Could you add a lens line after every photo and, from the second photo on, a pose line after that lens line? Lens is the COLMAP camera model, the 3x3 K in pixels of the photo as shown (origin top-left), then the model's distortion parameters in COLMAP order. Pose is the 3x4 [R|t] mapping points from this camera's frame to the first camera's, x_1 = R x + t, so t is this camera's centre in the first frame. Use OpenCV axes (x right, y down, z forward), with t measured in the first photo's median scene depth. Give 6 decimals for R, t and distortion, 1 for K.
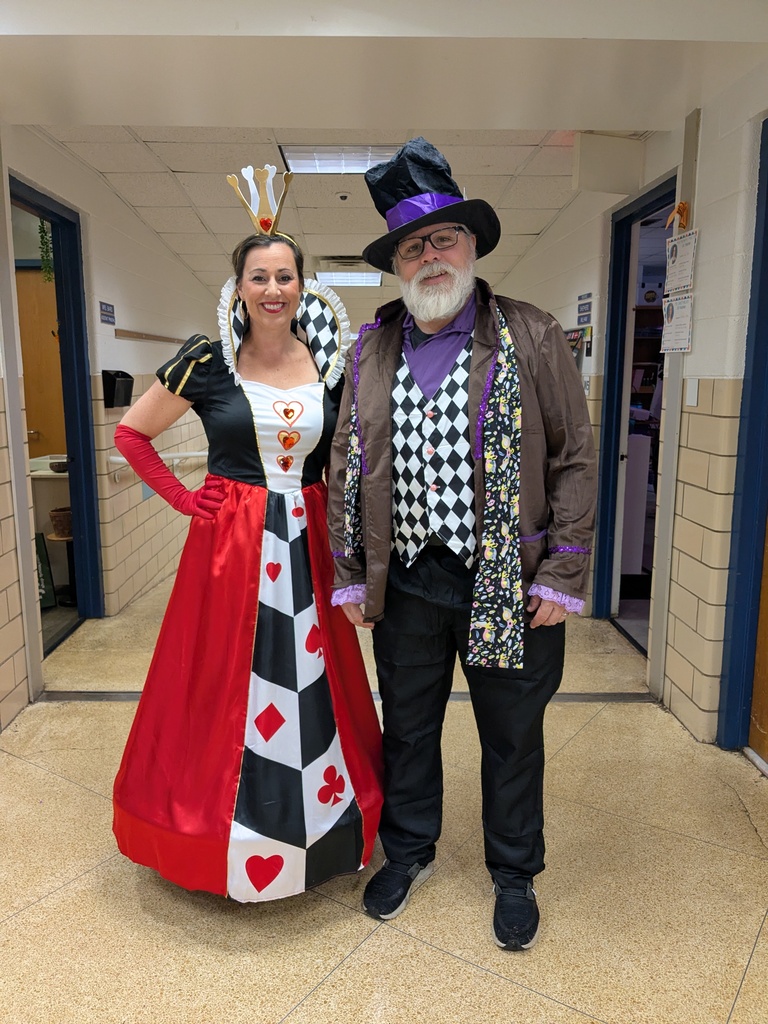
lens RADIAL K [[839.7, 0, 363.0], [0, 839.7, 518.2], [0, 0, 1]] dist [0.005316, -0.003880]
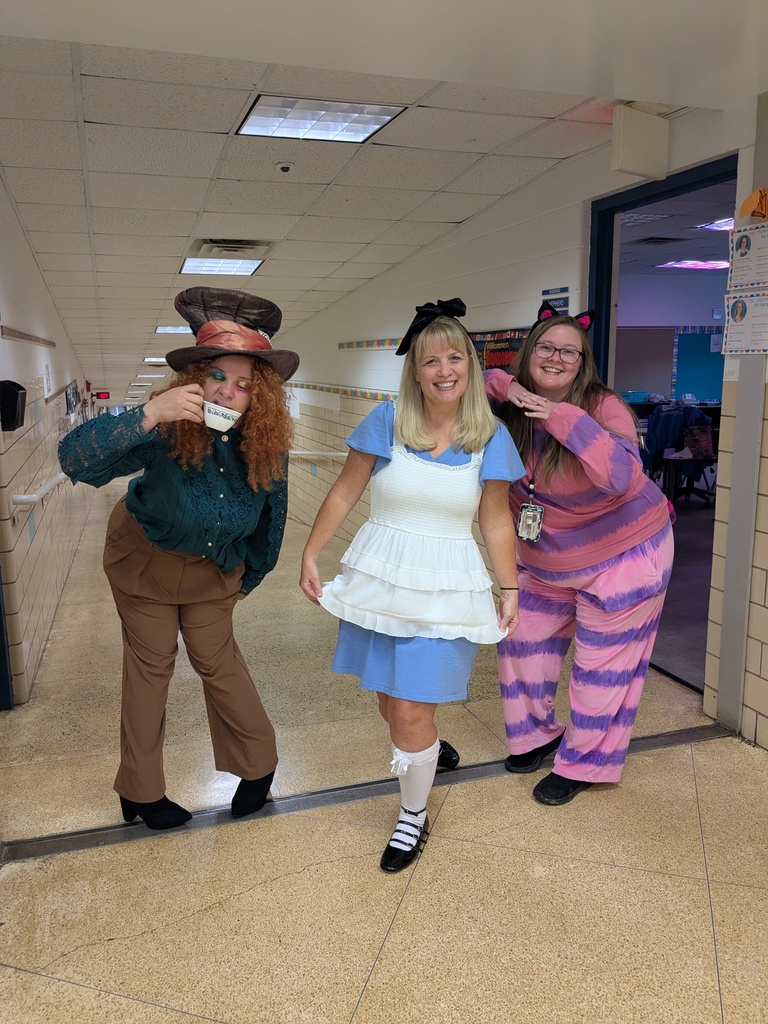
lens RADIAL K [[839.7, 0, 385.3], [0, 839.7, 515.2], [0, 0, 1]] dist [0.005316, -0.003880]
pose [[0.953044, -0.067387, 0.295239, -0.186185], [0.065450, 0.997720, 0.016449, -0.042134], [-0.295675, 0.003647, 0.955282, 0.162738]]
